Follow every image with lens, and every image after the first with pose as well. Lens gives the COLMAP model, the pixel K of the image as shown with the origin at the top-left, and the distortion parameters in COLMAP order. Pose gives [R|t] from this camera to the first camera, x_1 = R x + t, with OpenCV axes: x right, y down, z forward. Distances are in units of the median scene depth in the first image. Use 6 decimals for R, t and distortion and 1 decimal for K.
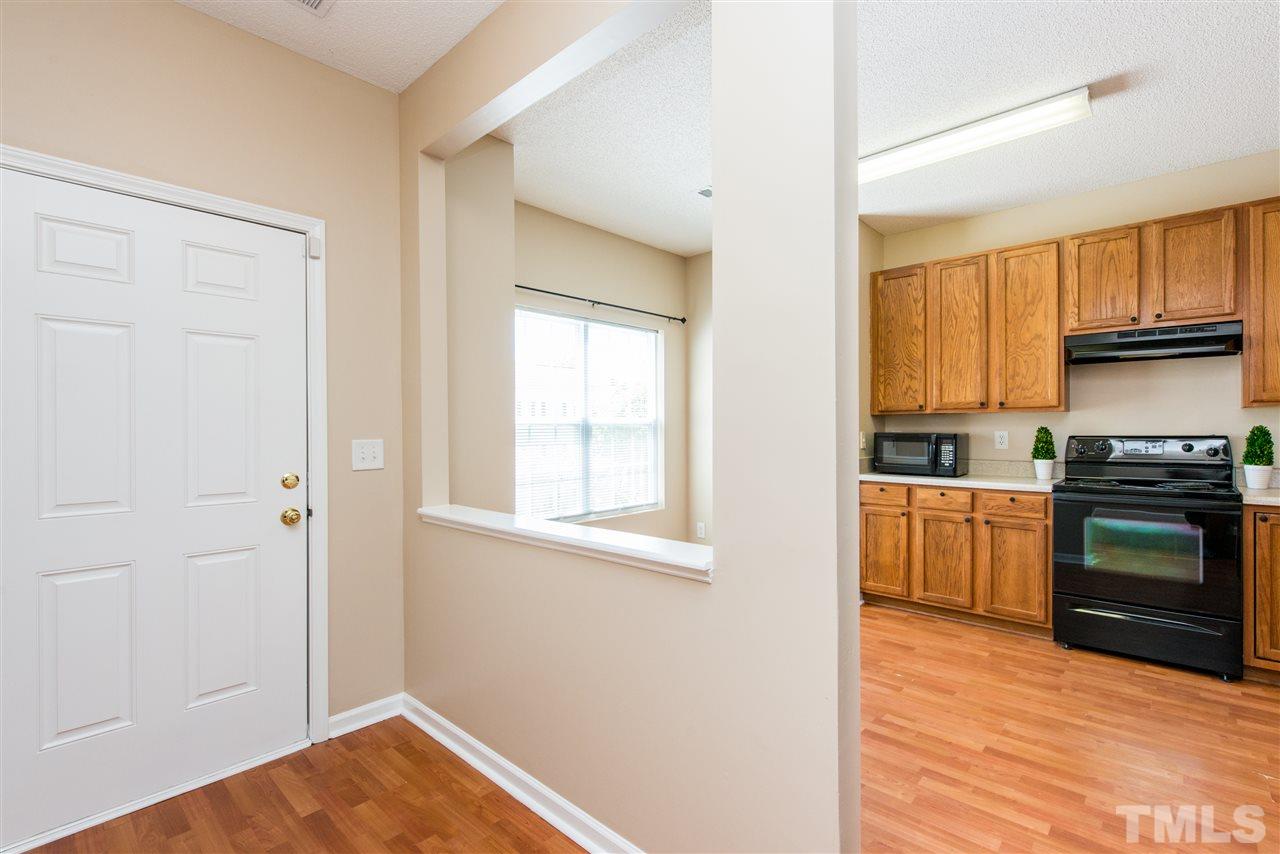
lens RADIAL K [[564.0, 0, 649.7], [0, 564.0, 430.8], [0, 0, 1]] dist [-0.001399, -0.000228]
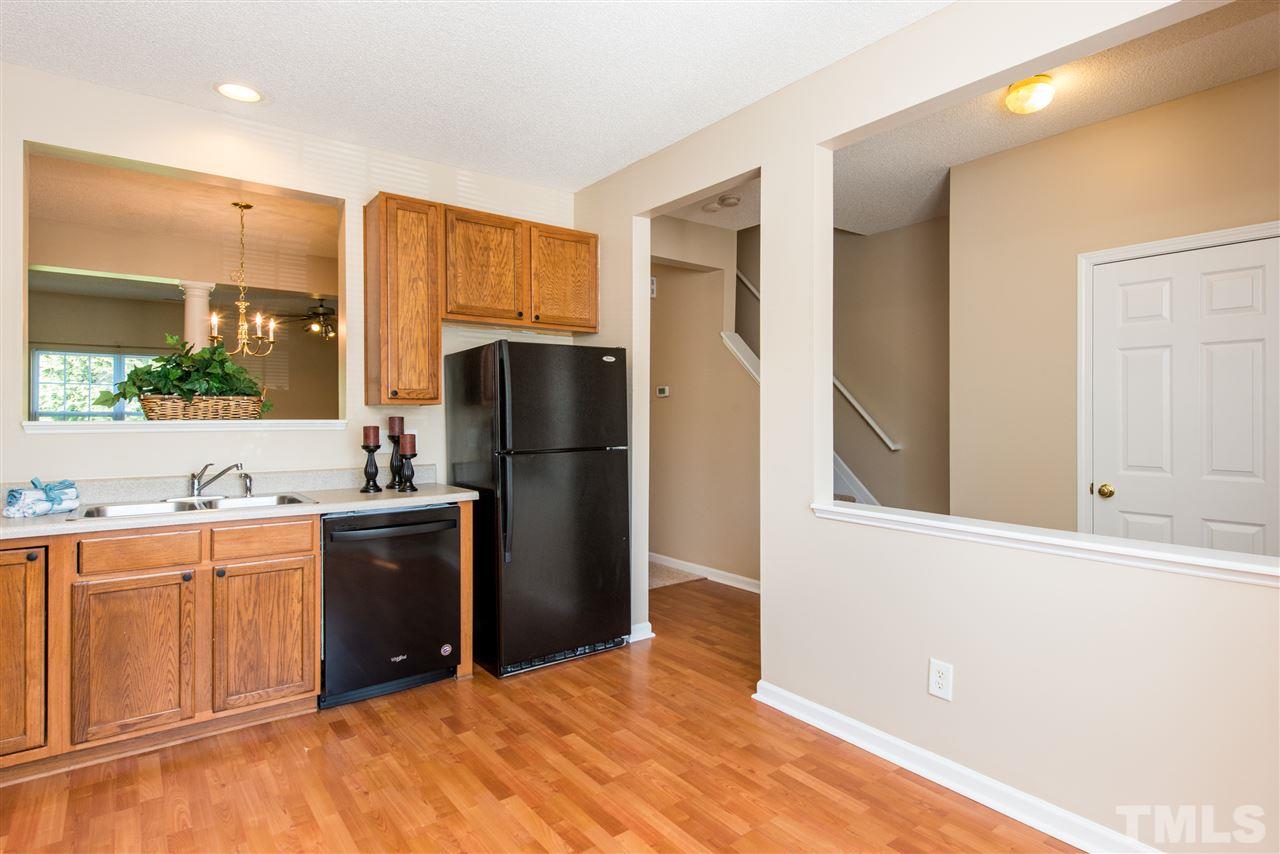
lens RADIAL K [[677.0, 0, 657.6], [0, 677.0, 411.3], [0, 0, 1]] dist [-0.000330, -0.000500]
pose [[-0.984055, 0.005150, 0.177791, 0.106818], [0.004972, 0.999987, -0.001446, -0.019901], [-0.177796, -0.000539, -0.984067, 1.215838]]
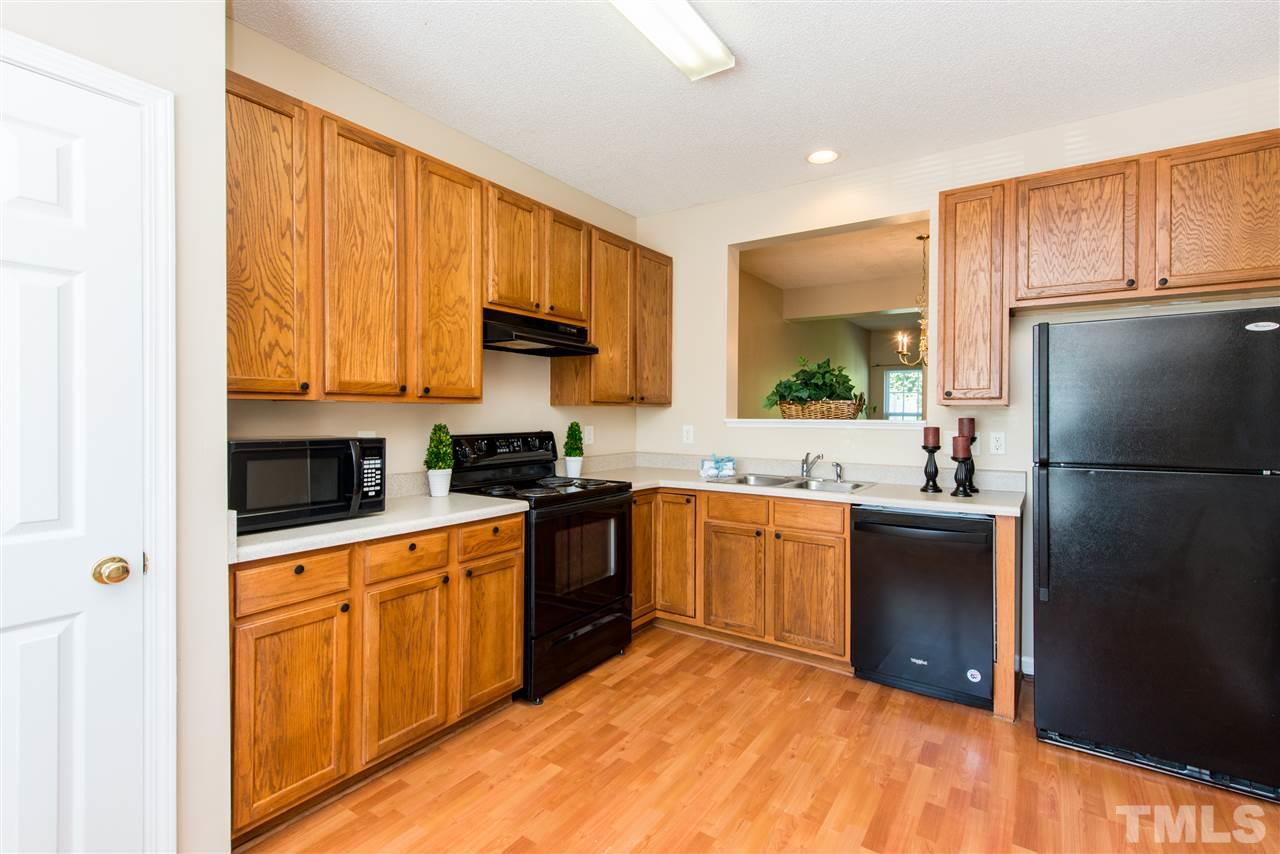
lens RADIAL K [[580.1, 0, 664.8], [0, 580.1, 417.9], [0, 0, 1]] dist [0.011050, -0.000611]
pose [[-0.151425, -0.002865, 0.988465, -0.092172], [0.000220, 0.999996, 0.002932, -0.017866], [-0.988469, 0.000661, -0.151424, 0.853926]]
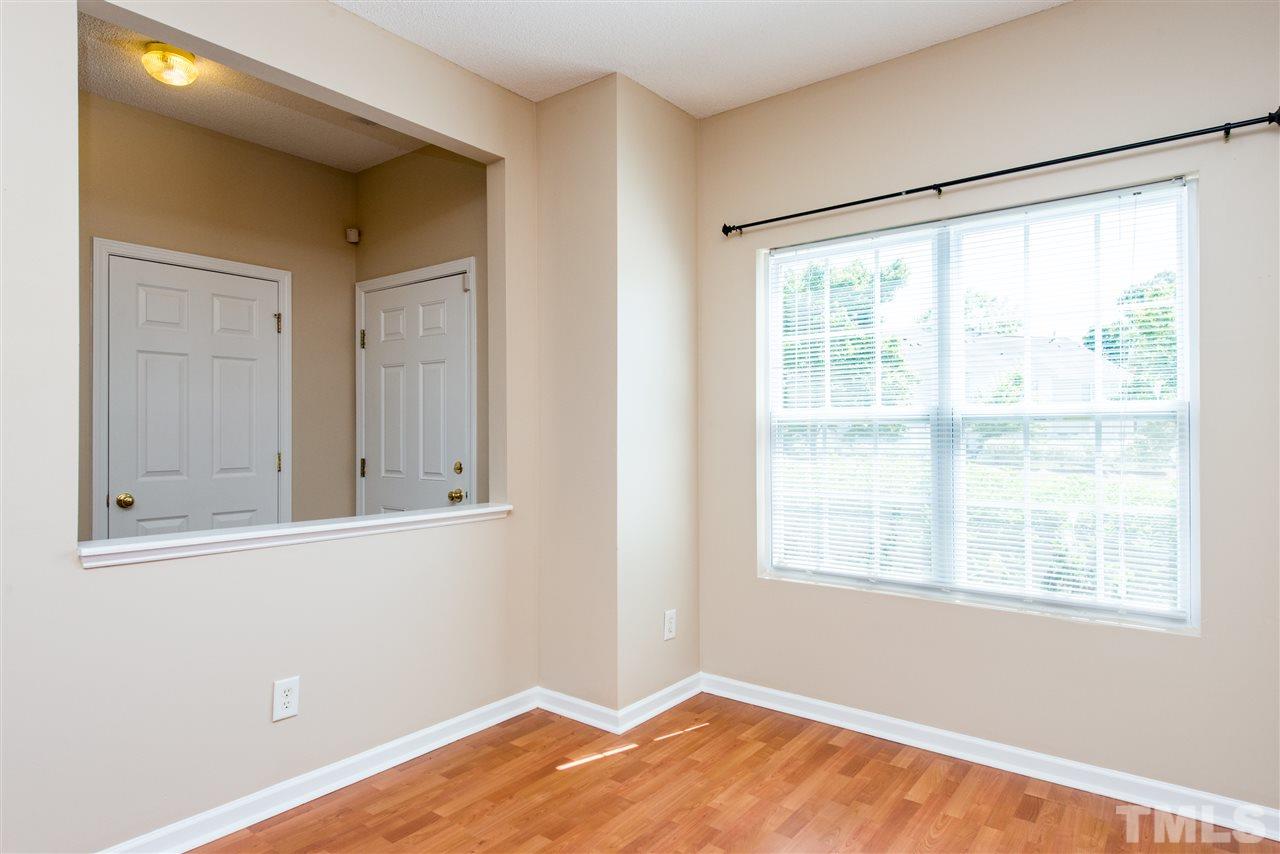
lens RADIAL K [[736.5, 0, 640.0], [0, 736.5, 427.0], [0, 0, 1]] dist [-0.000607, -0.000236]
pose [[0.074338, 0.000478, -0.997233, 0.655896], [-0.000821, 1.000000, 0.000418, -0.004844], [0.997233, 0.000788, 0.074338, 0.779214]]
